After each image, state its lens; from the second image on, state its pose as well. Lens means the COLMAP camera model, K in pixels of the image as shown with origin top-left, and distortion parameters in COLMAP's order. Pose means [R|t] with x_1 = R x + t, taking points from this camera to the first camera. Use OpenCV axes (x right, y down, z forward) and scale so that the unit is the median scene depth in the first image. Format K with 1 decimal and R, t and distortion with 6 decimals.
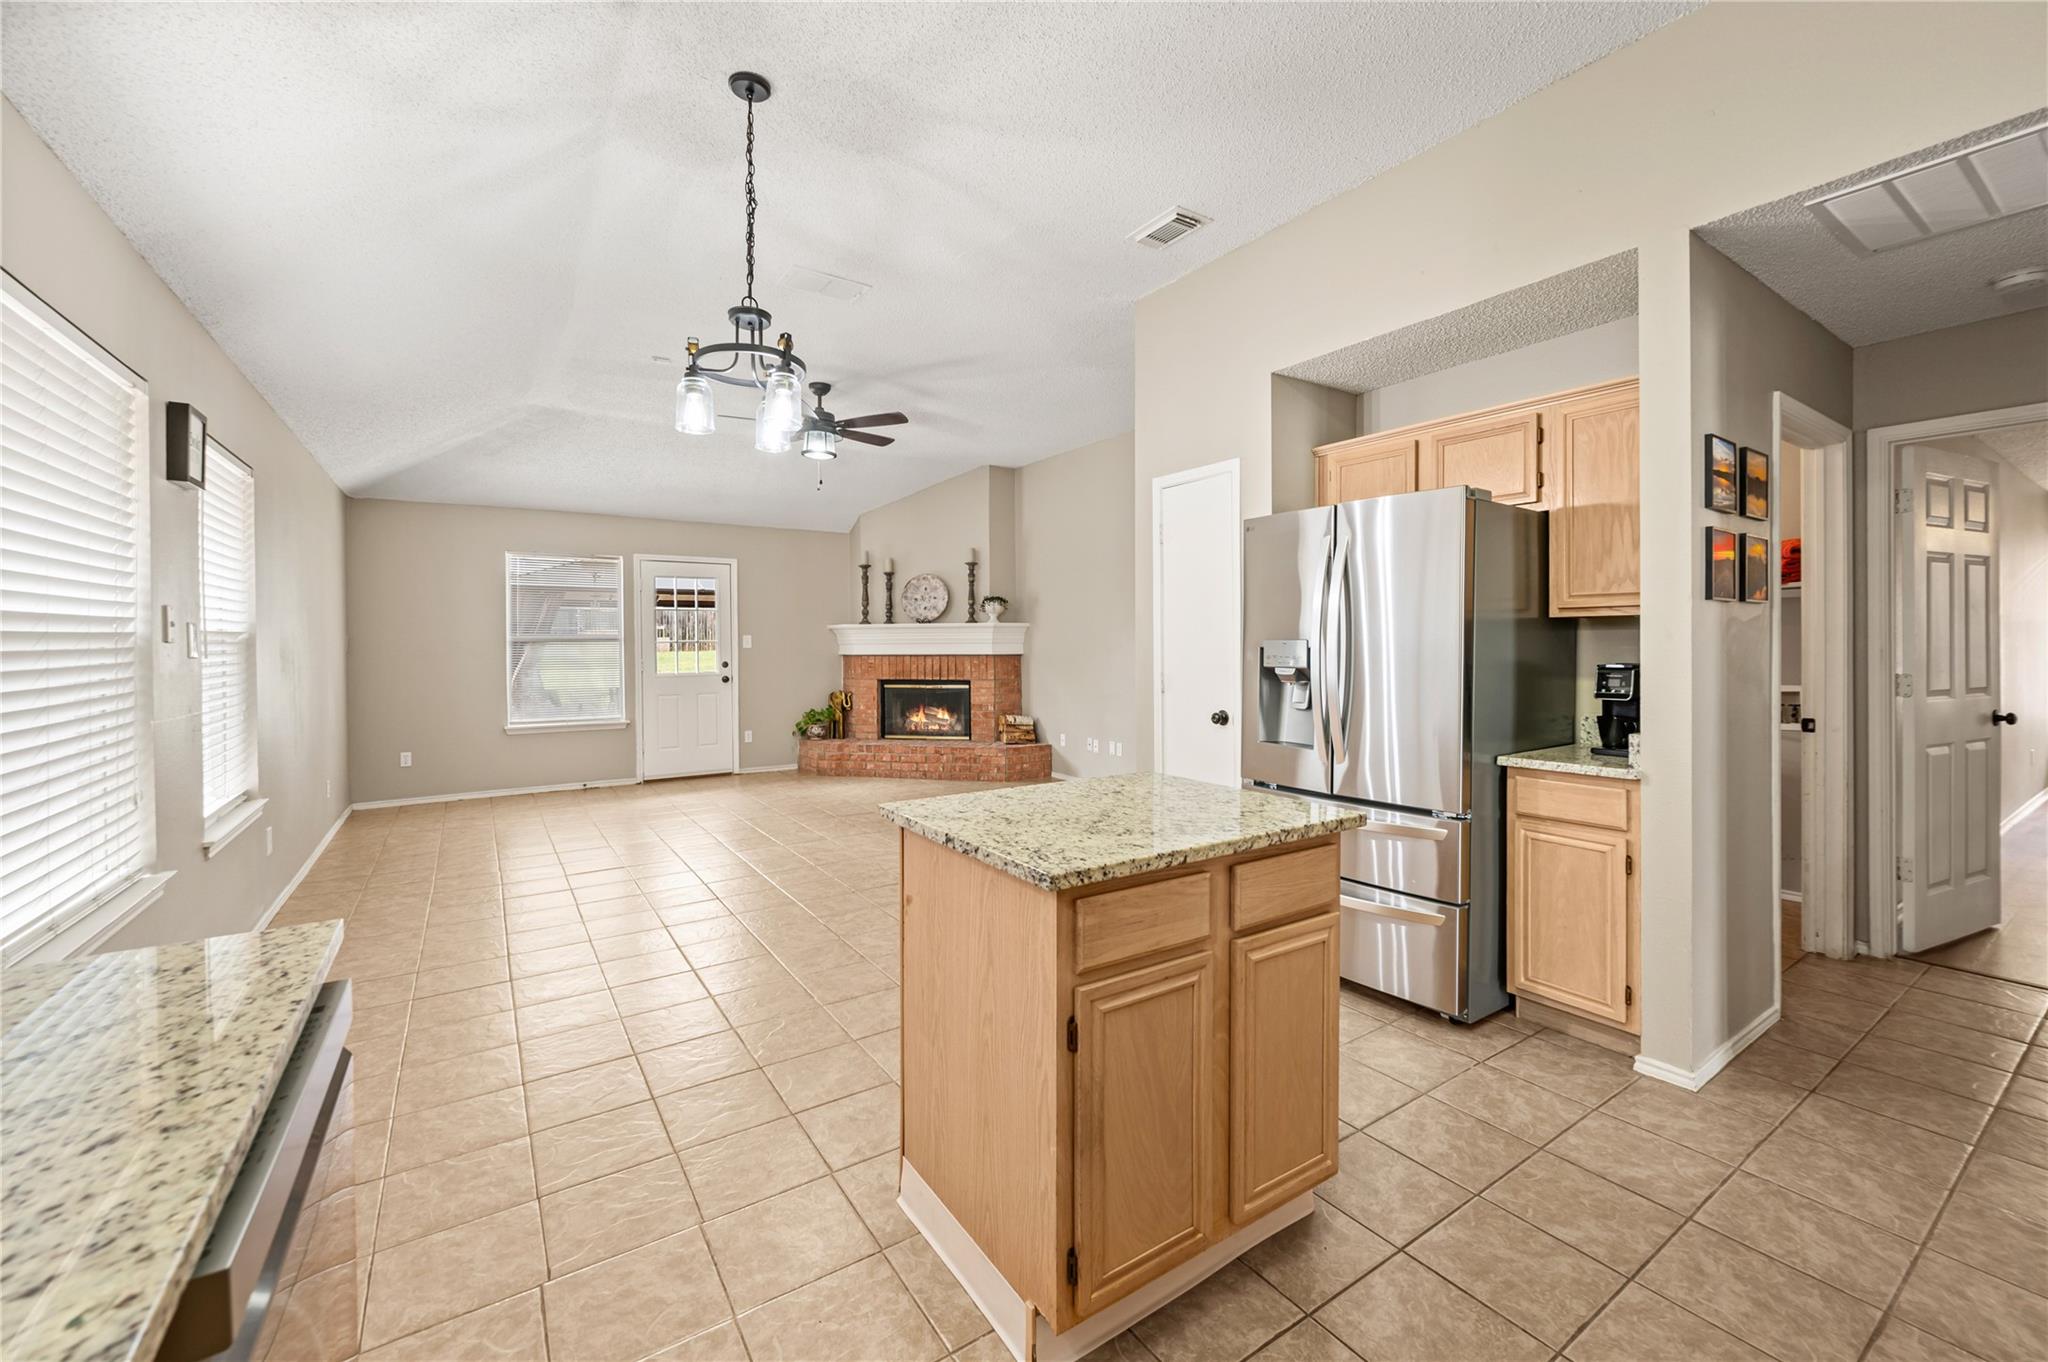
lens RADIAL K [[823.7, 0, 1014.3], [0, 823.7, 636.8], [0, 0, 1]] dist [-0.003871, -0.000107]
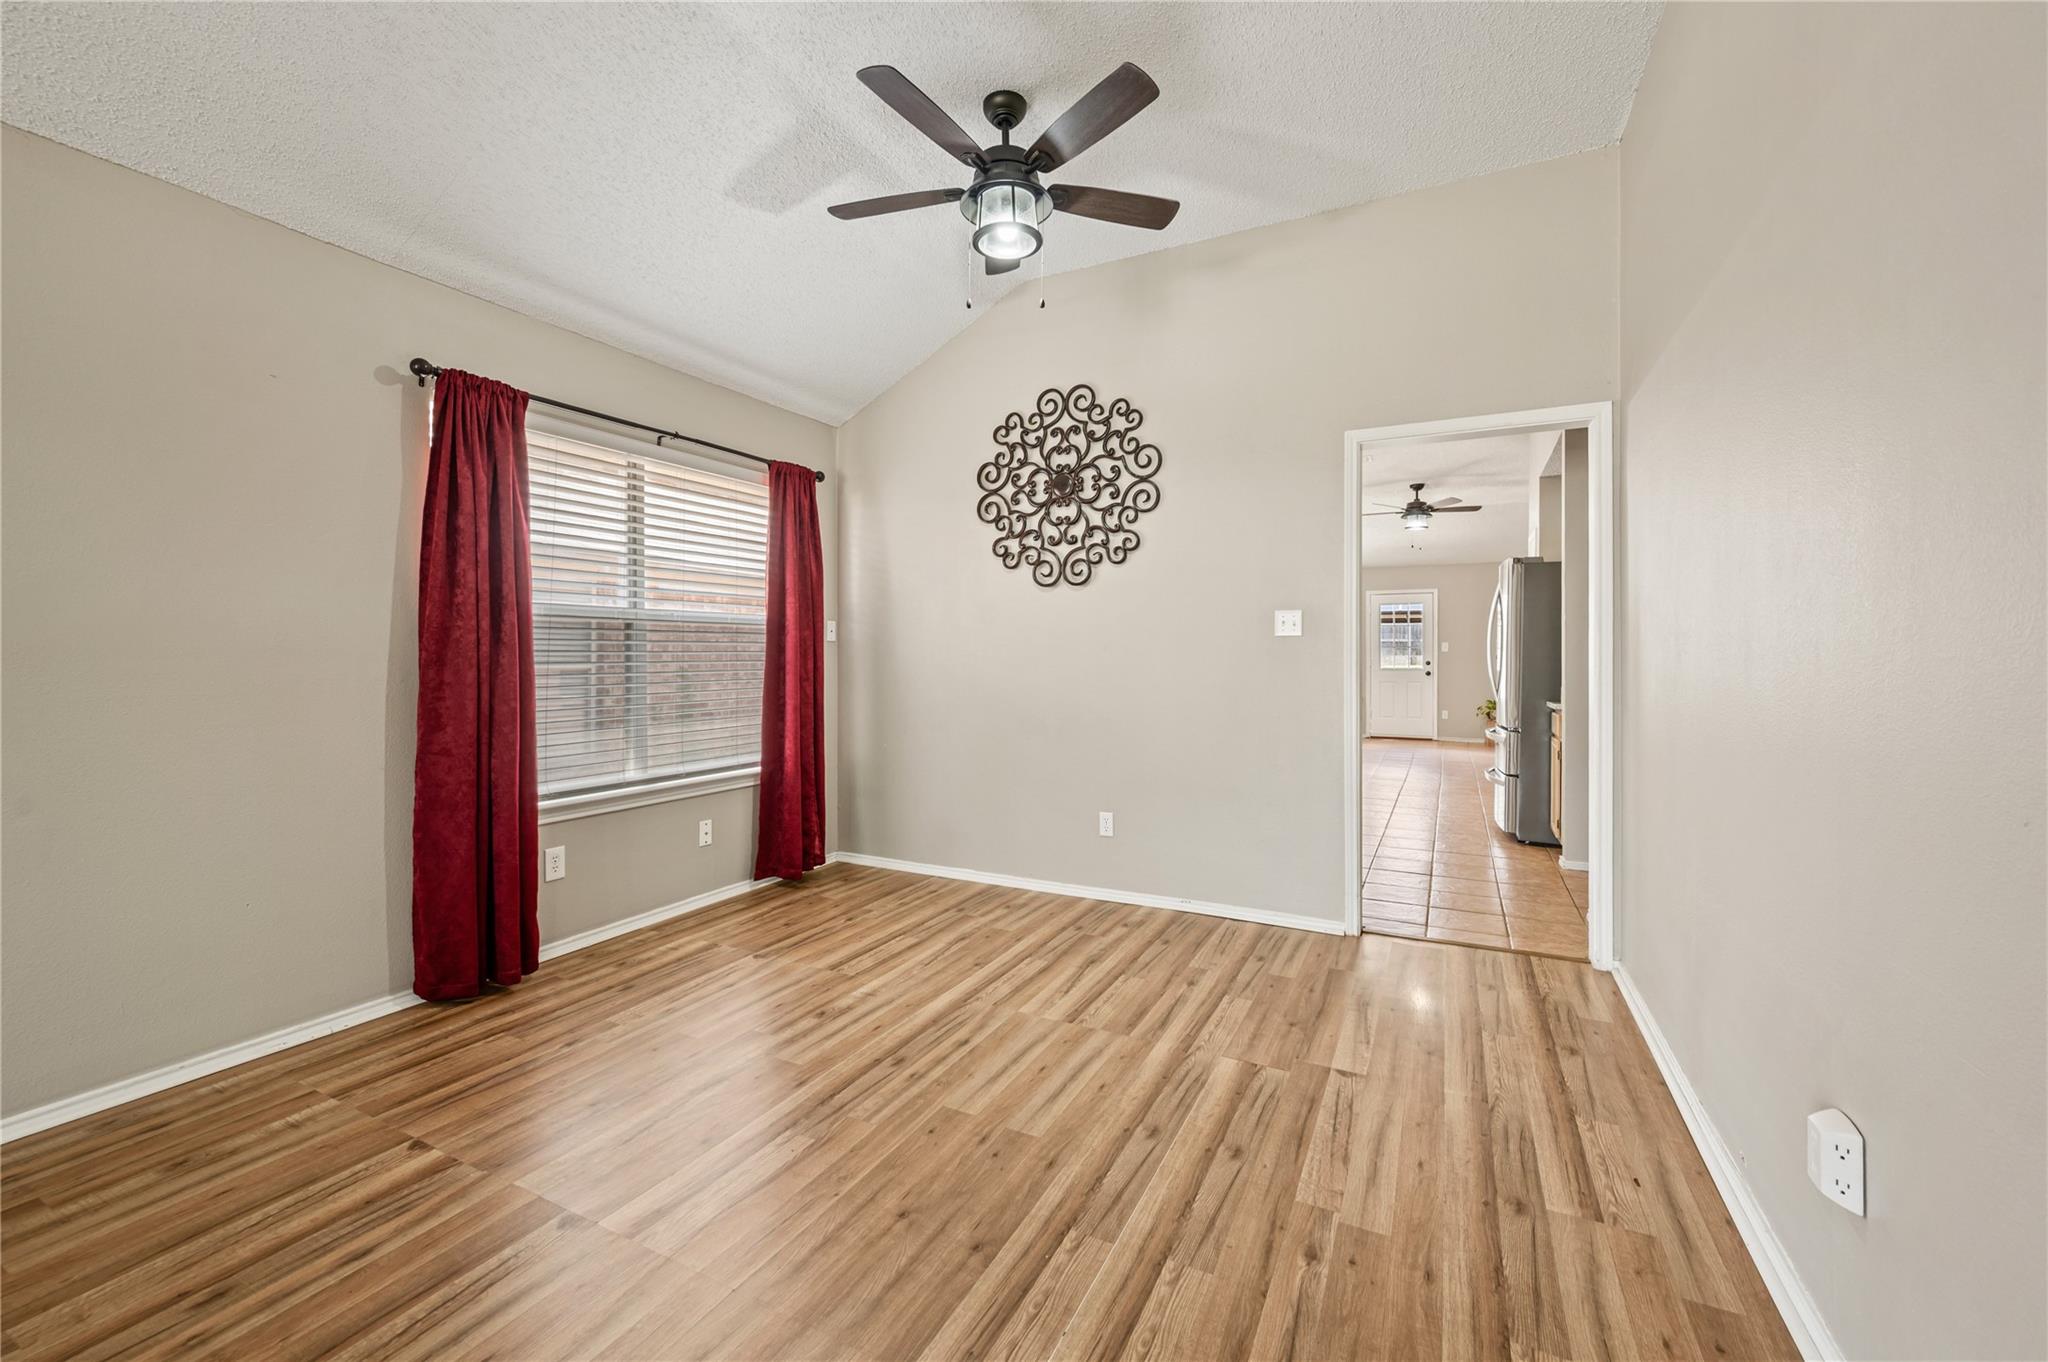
lens RADIAL K [[823.7, 0, 1023.1], [0, 823.7, 661.4], [0, 0, 1]] dist [-0.003871, -0.000107]
pose [[0.494849, 0.018787, -0.868776, 0.552615], [-0.001109, 0.999779, 0.020989, 0.002539], [0.868978, -0.009423, 0.494761, -0.323547]]
